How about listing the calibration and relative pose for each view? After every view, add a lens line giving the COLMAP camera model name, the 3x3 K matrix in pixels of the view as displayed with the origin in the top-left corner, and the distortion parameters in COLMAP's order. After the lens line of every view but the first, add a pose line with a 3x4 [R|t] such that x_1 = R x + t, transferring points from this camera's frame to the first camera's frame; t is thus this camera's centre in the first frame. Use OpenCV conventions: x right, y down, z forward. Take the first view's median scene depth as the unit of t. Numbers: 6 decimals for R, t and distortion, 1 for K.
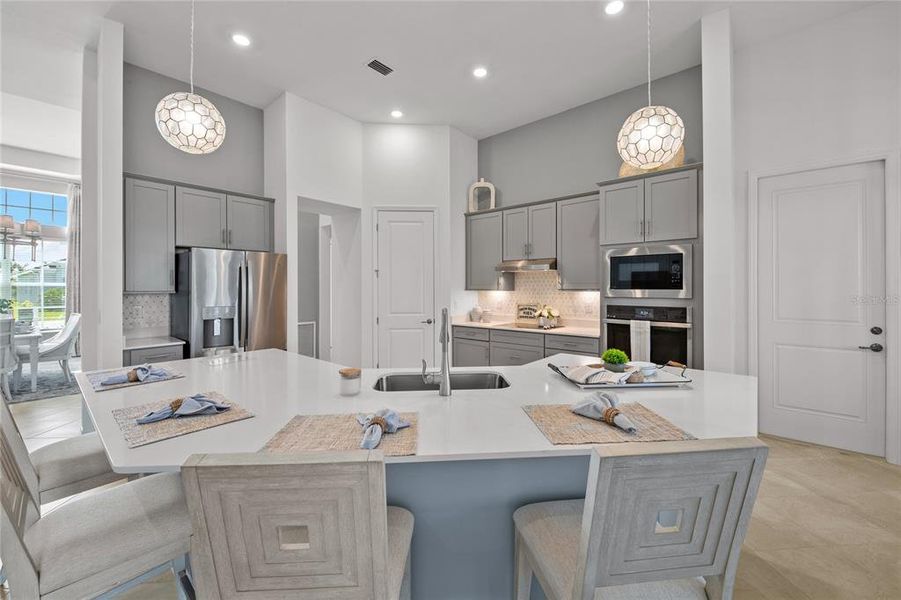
lens RADIAL K [[362.5, 0, 450.3], [0, 362.5, 286.8], [0, 0, 1]] dist [0.007052, -0.003805]
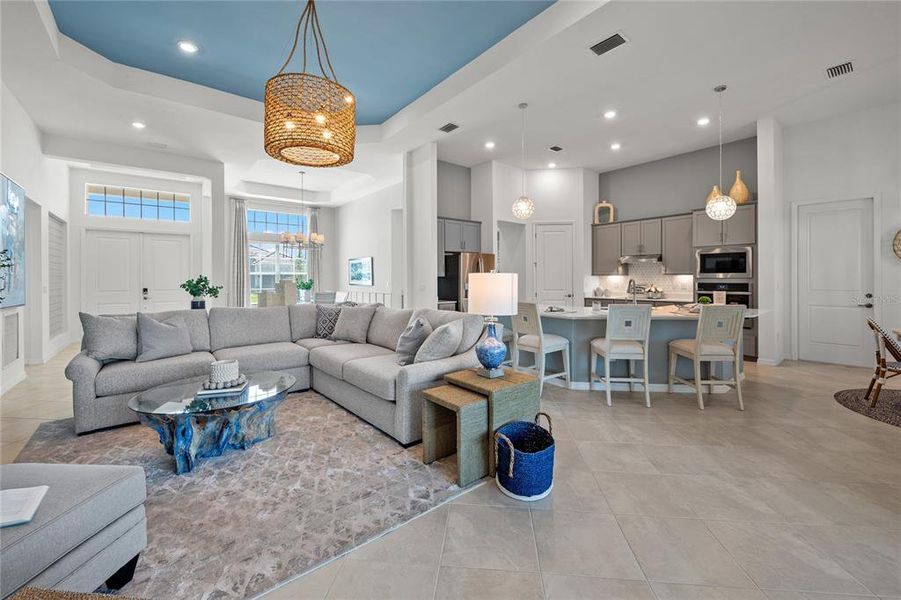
lens RADIAL K [[361.5, 0, 451.0], [0, 361.5, 279.4], [0, 0, 1]] dist [-0.000943, -0.001246]
pose [[0.985189, -0.001471, -0.171468, -0.392289], [0.002632, 0.999975, 0.006543, 0.020229], [0.171454, -0.006897, 0.985168, -0.813122]]
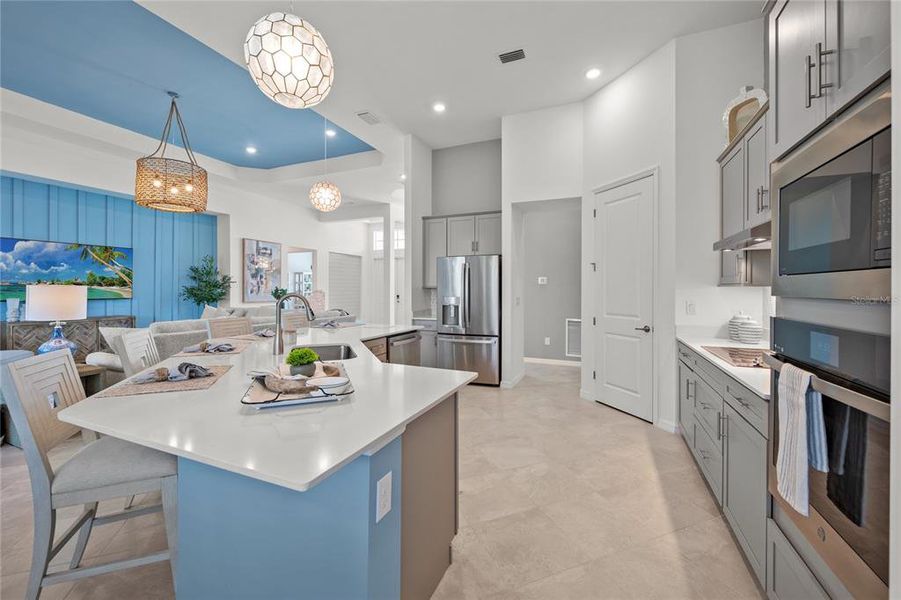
lens RADIAL K [[362.5, 0, 447.6], [0, 362.5, 291.2], [0, 0, 1]] dist [0.007052, -0.003805]
pose [[0.291348, 0.009145, -0.956573, 0.695153], [0.000218, 0.999954, 0.009626, 0.017757], [0.956617, -0.003013, 0.291333, 0.545776]]
